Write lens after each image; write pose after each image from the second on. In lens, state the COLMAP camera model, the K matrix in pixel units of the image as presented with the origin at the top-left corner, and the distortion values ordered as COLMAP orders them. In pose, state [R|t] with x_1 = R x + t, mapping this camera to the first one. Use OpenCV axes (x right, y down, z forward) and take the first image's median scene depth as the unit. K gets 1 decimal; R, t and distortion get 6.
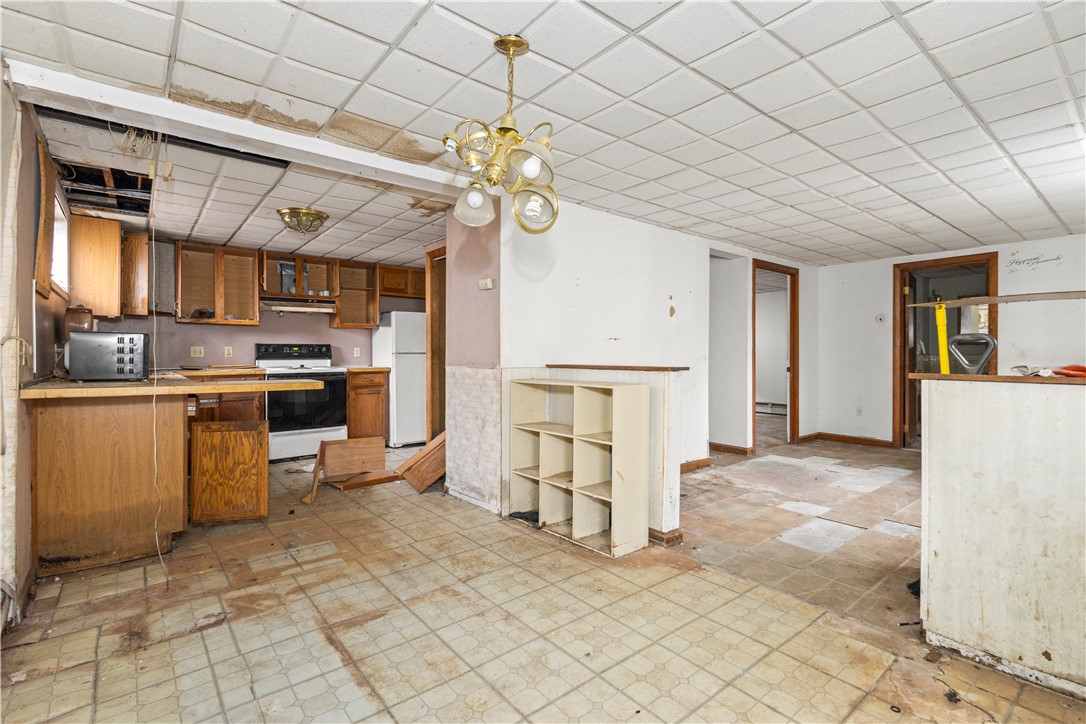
lens RADIAL K [[501.2, 0, 546.1], [0, 501.2, 361.1], [0, 0, 1]] dist [0.002329, 0.001214]
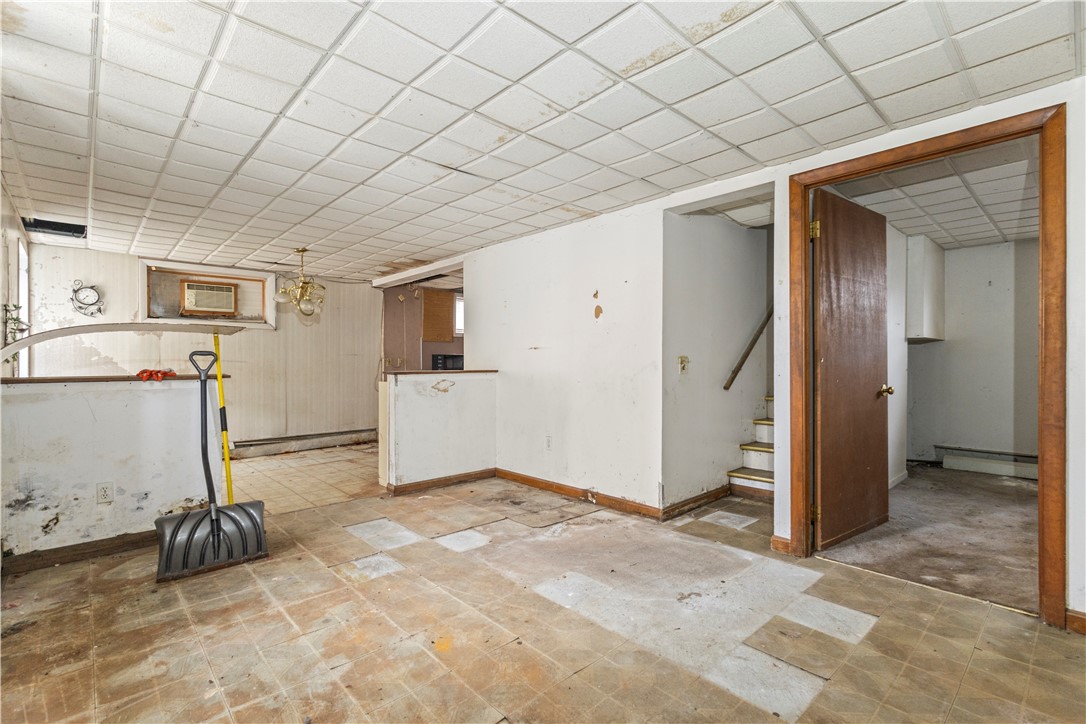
lens RADIAL K [[501.2, 0, 546.1], [0, 501.2, 361.1], [0, 0, 1]] dist [0.002329, 0.001214]
pose [[0.060266, -0.004399, -0.998173, 1.388755], [-0.007325, 0.999961, -0.004849, -0.011820], [0.998155, 0.007604, 0.060231, 1.091365]]
